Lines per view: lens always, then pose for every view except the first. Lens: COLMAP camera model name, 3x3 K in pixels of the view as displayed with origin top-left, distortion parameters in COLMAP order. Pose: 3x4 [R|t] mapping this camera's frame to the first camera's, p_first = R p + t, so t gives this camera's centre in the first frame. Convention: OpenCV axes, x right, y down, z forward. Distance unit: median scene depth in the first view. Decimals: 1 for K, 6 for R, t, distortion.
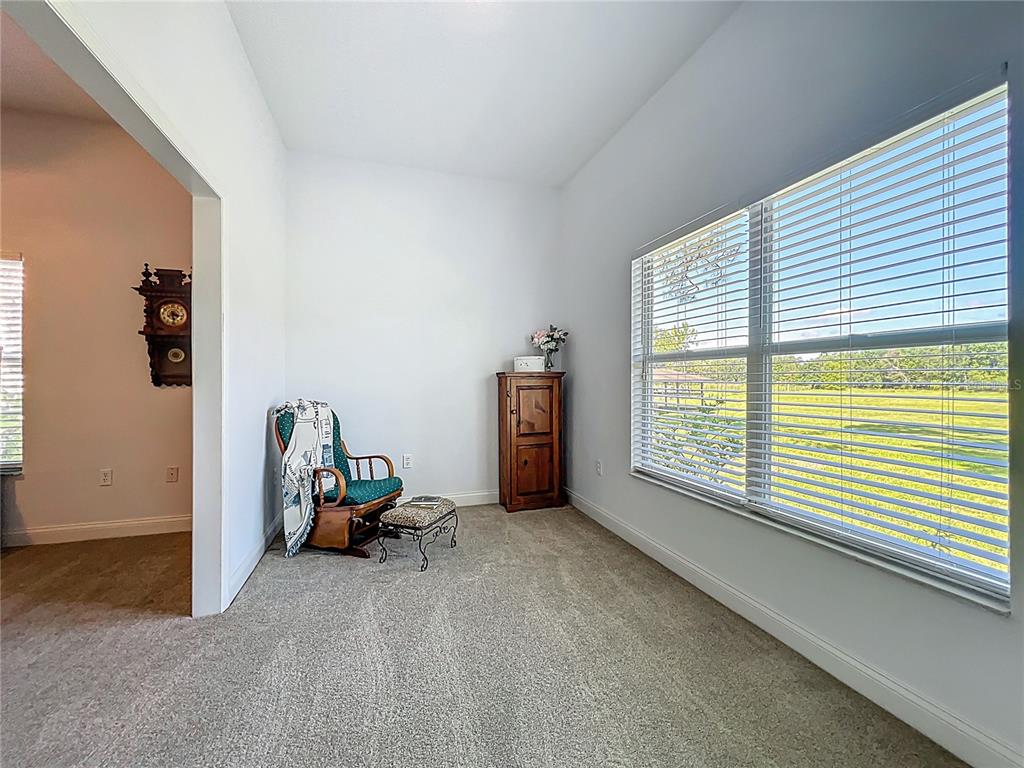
lens RADIAL K [[413.1, 0, 508.5], [0, 413.1, 382.3], [0, 0, 1]] dist [-0.001408, 0.000328]
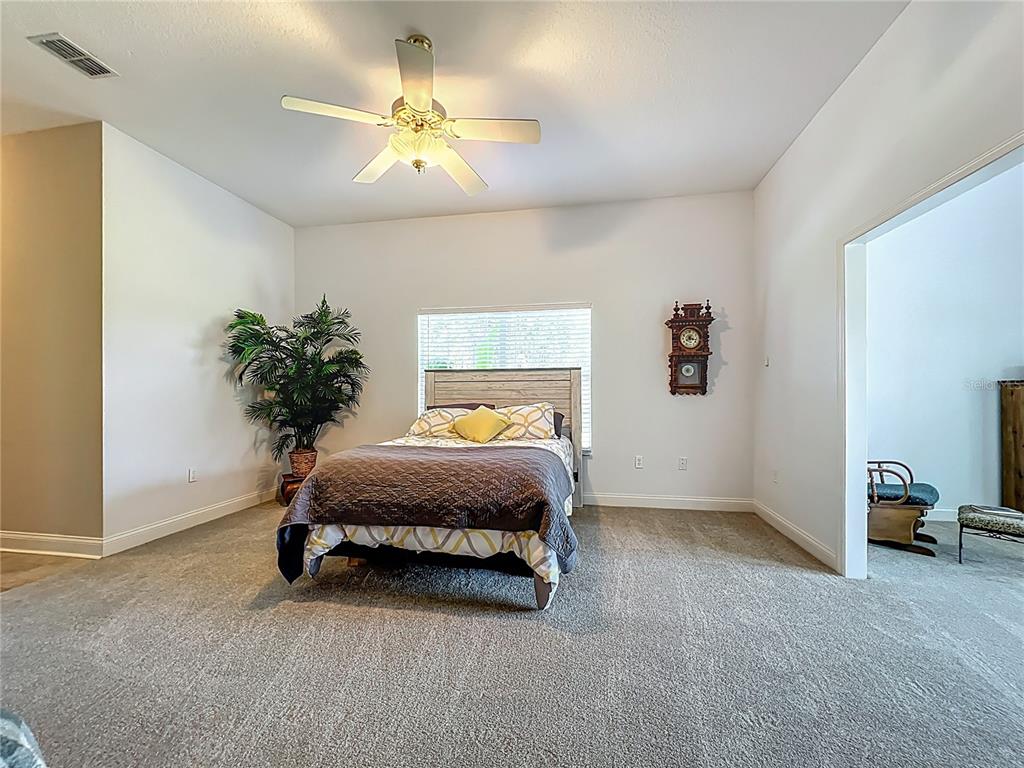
lens RADIAL K [[413.1, 0, 514.8], [0, 413.1, 389.6], [0, 0, 1]] dist [-0.001408, 0.000328]
pose [[0.890520, -0.000056, -0.454945, -0.734186], [-0.002157, 0.999988, -0.004344, -0.000144], [0.454940, 0.004850, 0.890509, -0.397891]]
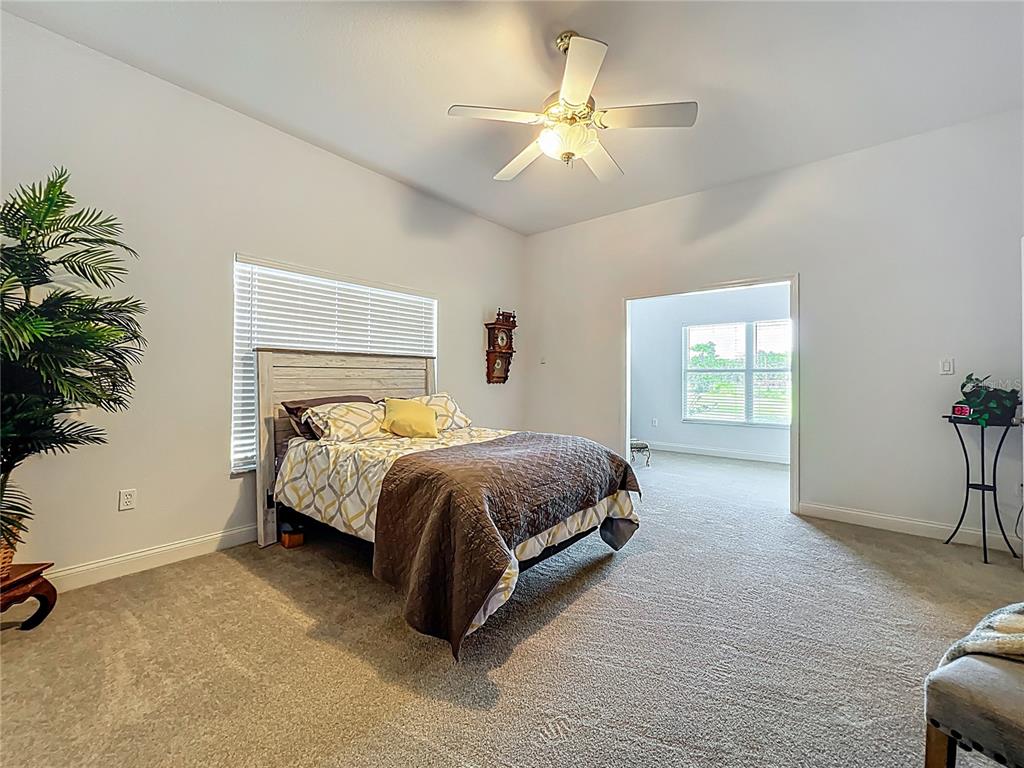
lens RADIAL K [[413.1, 0, 514.4], [0, 413.1, 380.2], [0, 0, 1]] dist [-0.001408, 0.000328]
pose [[0.833428, 0.004644, 0.552609, -1.711214], [-0.001818, 0.999982, -0.005662, 0.004620], [-0.552625, 0.003714, 0.833421, -0.380515]]
